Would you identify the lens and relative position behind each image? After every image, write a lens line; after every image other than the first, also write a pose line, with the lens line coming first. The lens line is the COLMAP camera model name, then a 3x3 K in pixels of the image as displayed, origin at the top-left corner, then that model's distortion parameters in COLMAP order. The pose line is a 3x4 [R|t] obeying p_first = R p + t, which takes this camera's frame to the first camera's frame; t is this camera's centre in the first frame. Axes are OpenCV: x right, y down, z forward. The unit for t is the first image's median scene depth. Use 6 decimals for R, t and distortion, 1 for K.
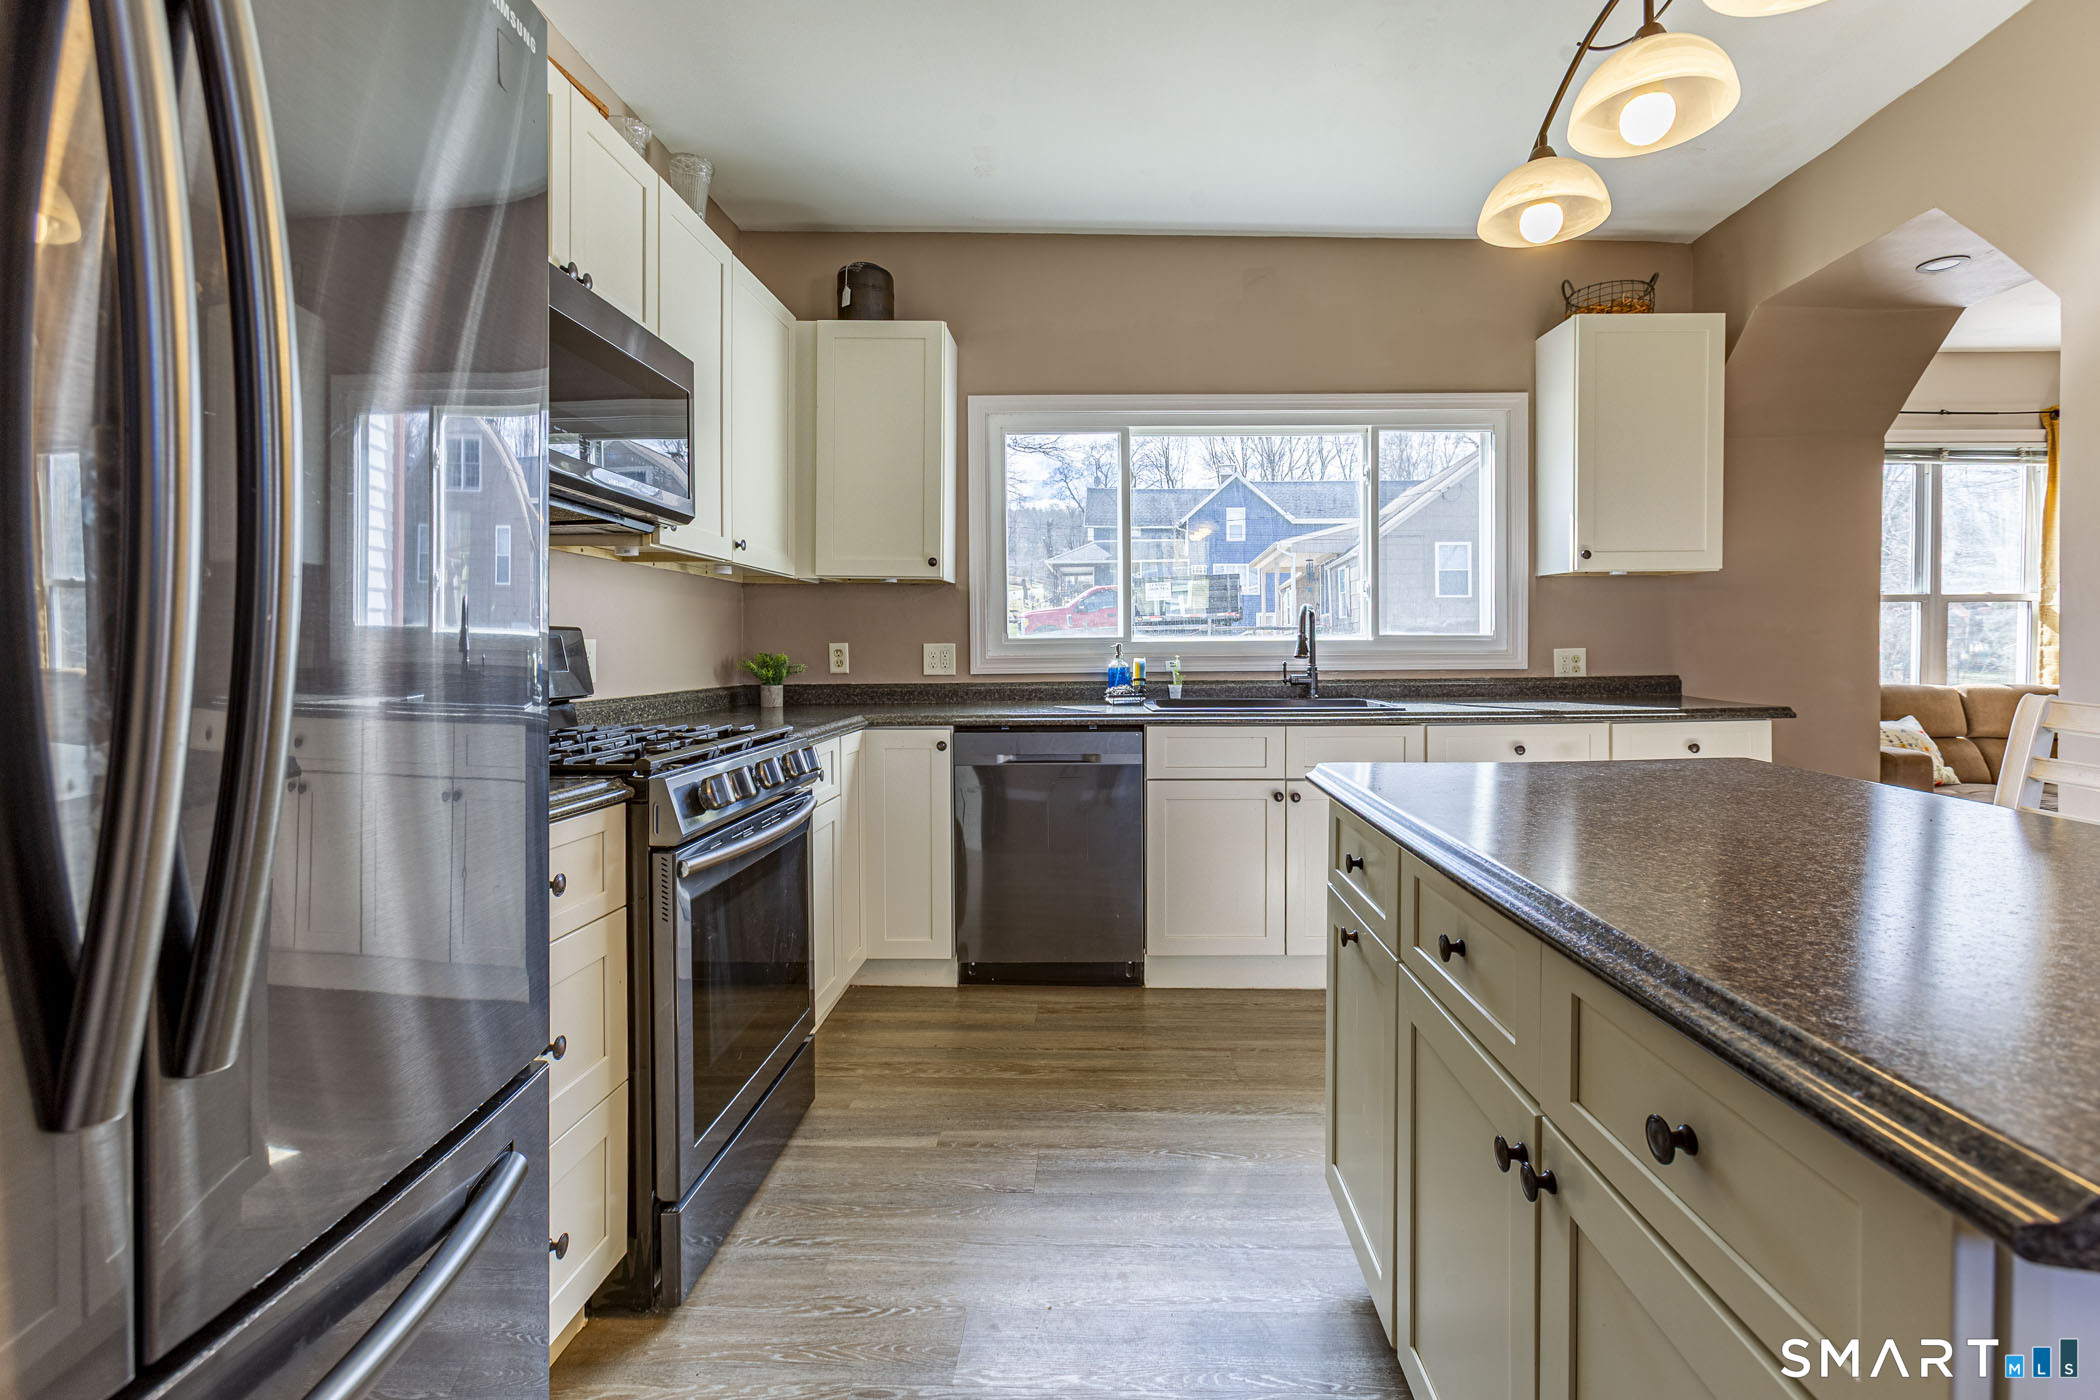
lens RADIAL K [[951.3, 0, 1083.9], [0, 951.3, 656.4], [0, 0, 1]] dist [-0.008585, 0.004520]
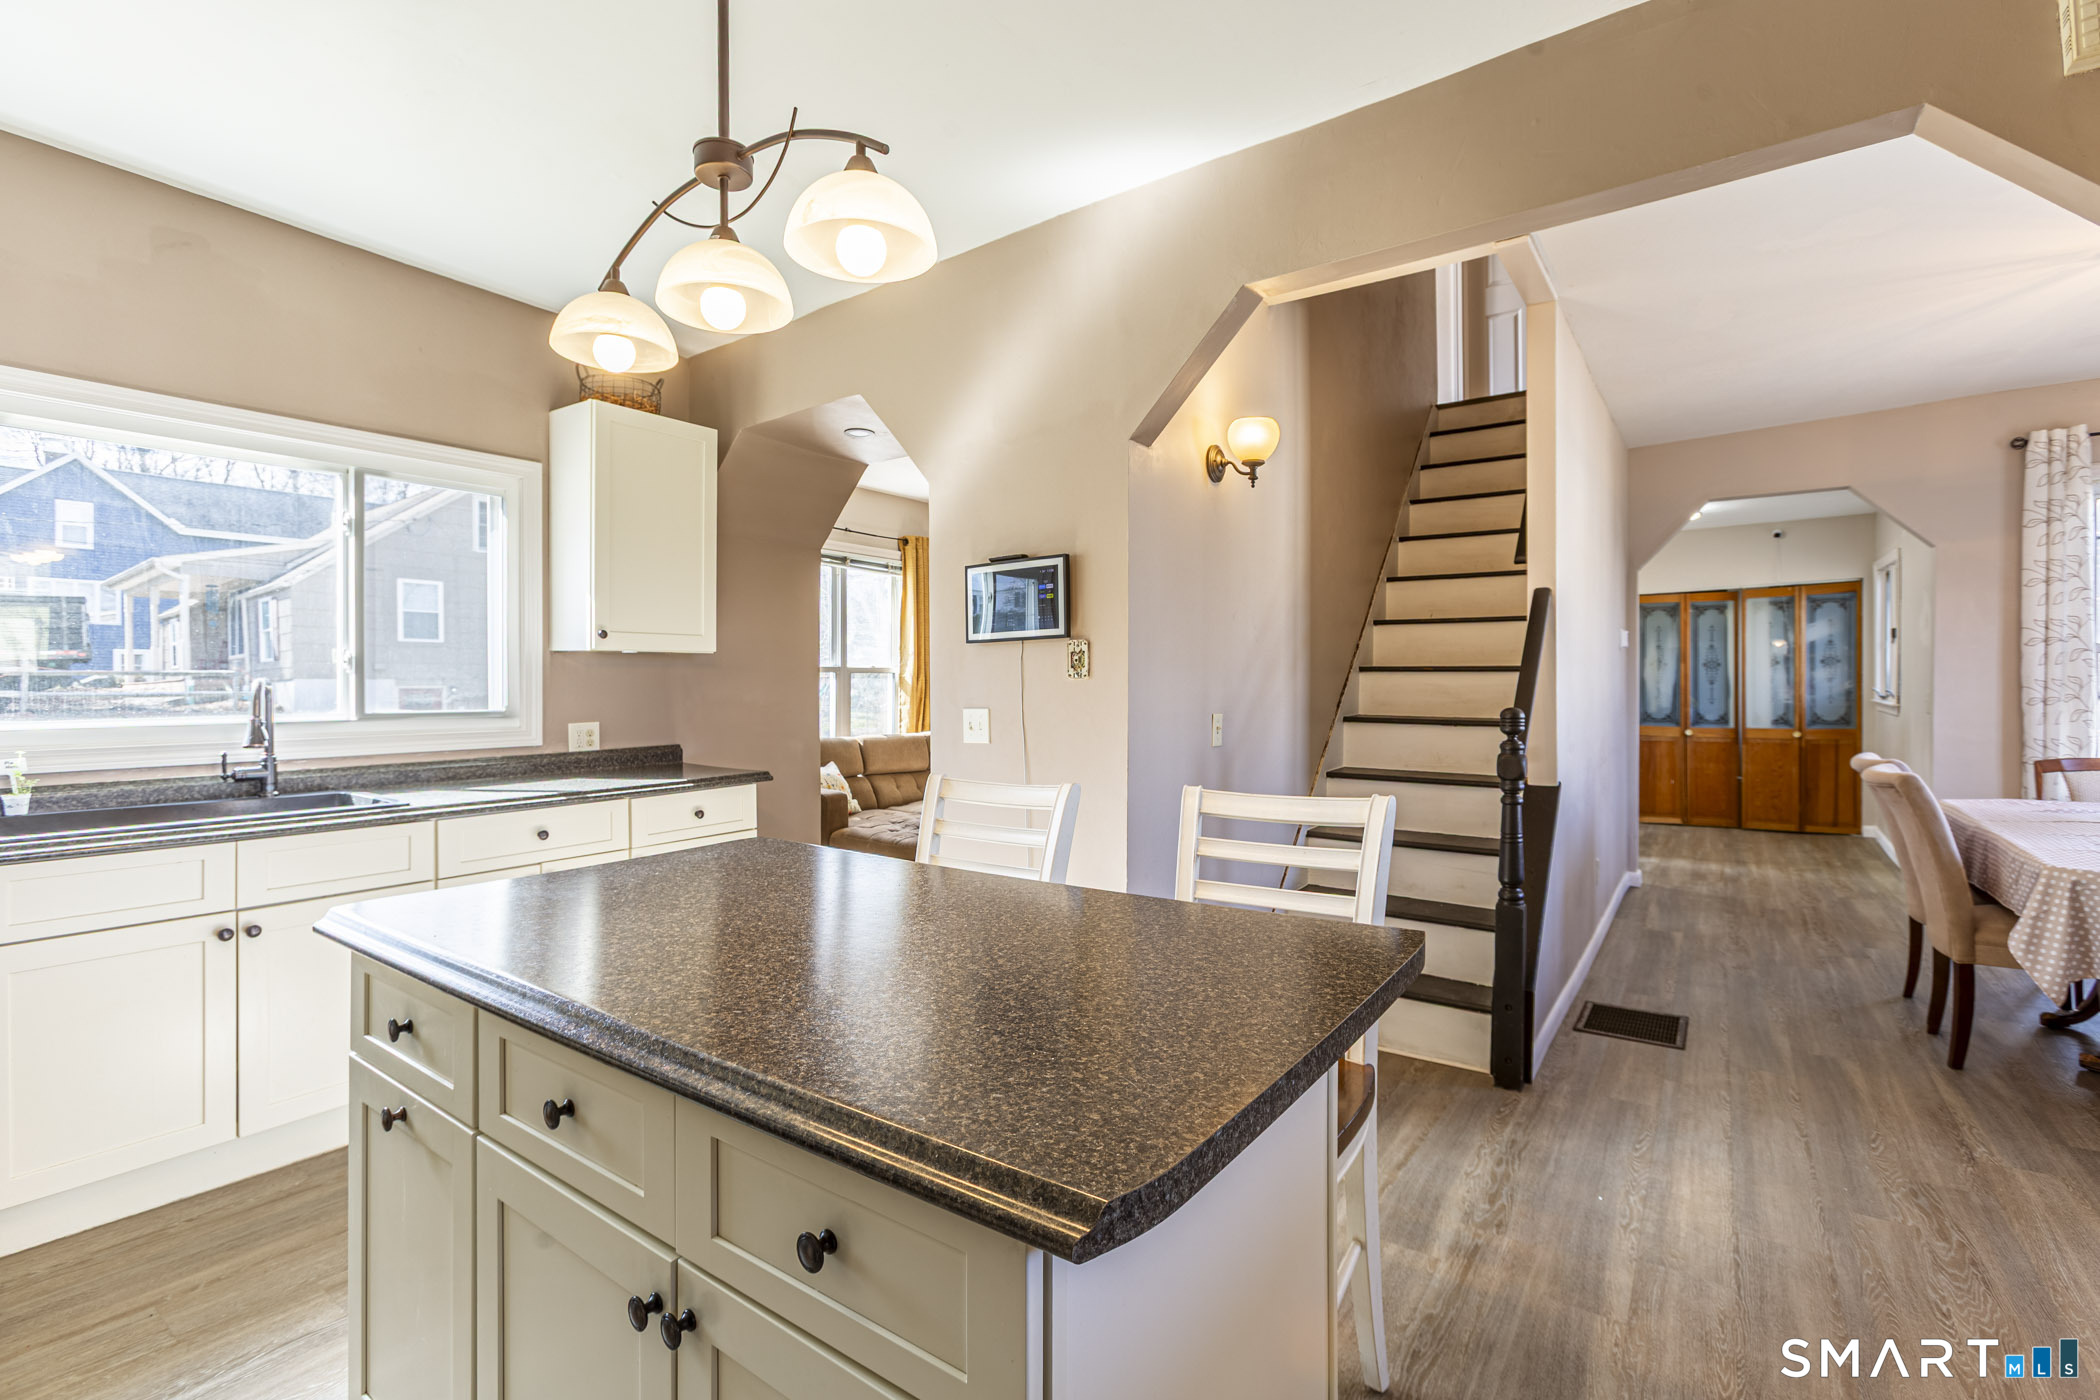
lens RADIAL K [[951.3, 0, 1043.9], [0, 951.3, 687.3], [0, 0, 1]] dist [-0.008585, 0.004520]
pose [[0.574962, -0.000179, 0.818180, -0.038289], [0.011060, 0.999910, -0.007554, -0.036465], [-0.818105, 0.013392, 0.574913, 0.015907]]
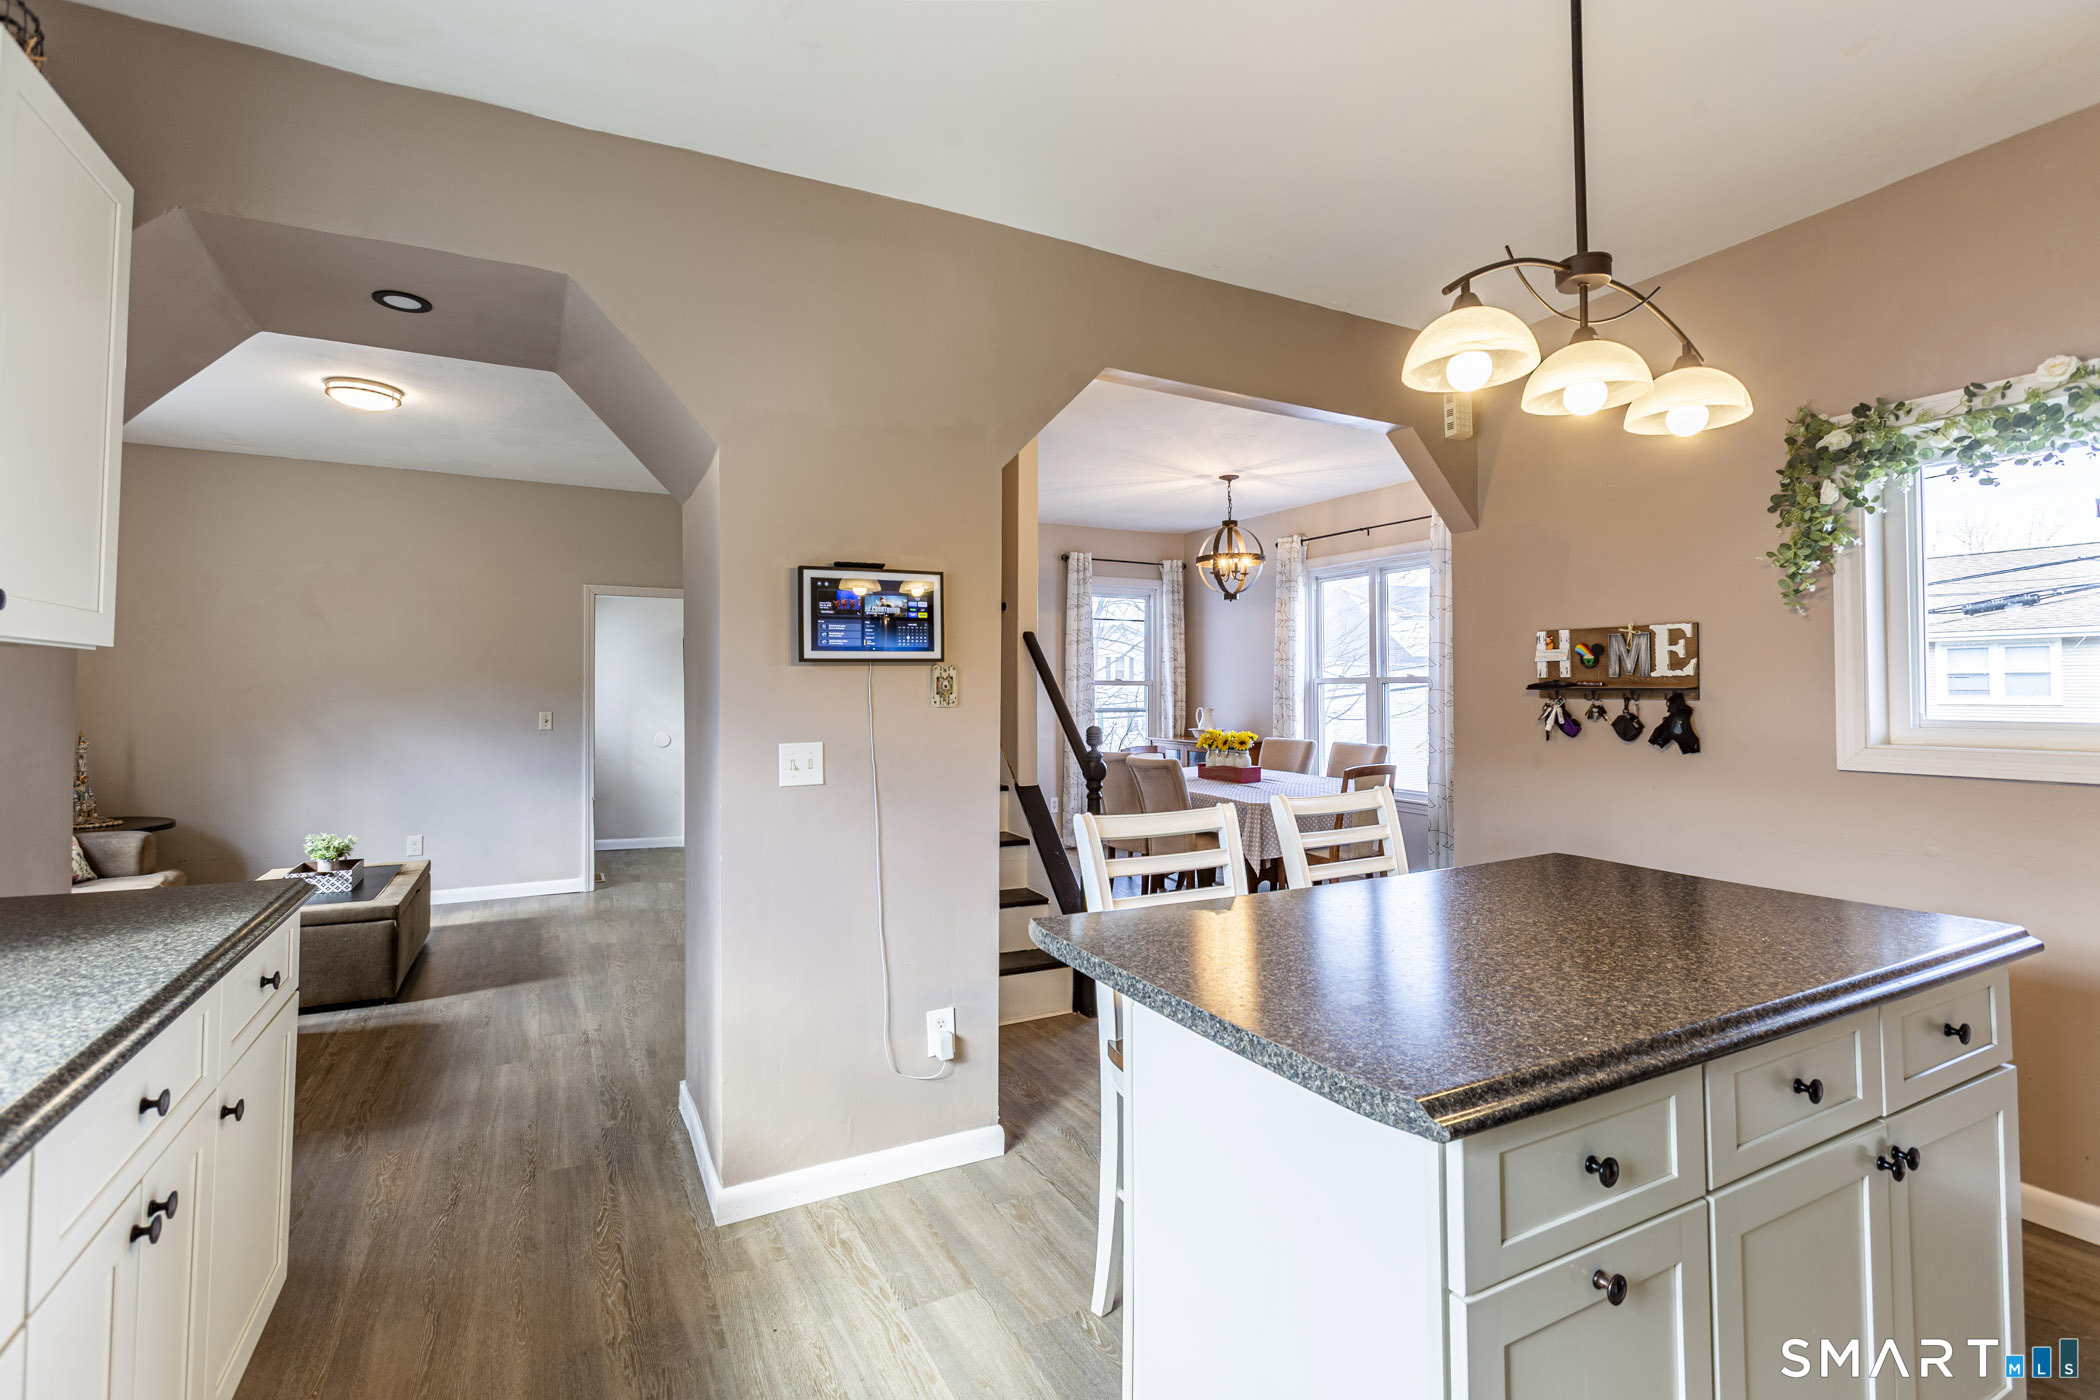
lens RADIAL K [[951.3, 0, 1062.6], [0, 951.3, 661.8], [0, 0, 1]] dist [-0.008585, 0.004520]
pose [[-0.485501, 0.035341, 0.873522, -0.076771], [0.011133, 0.999351, -0.034244, -0.058405], [-0.874165, -0.006901, -0.485579, 0.773525]]
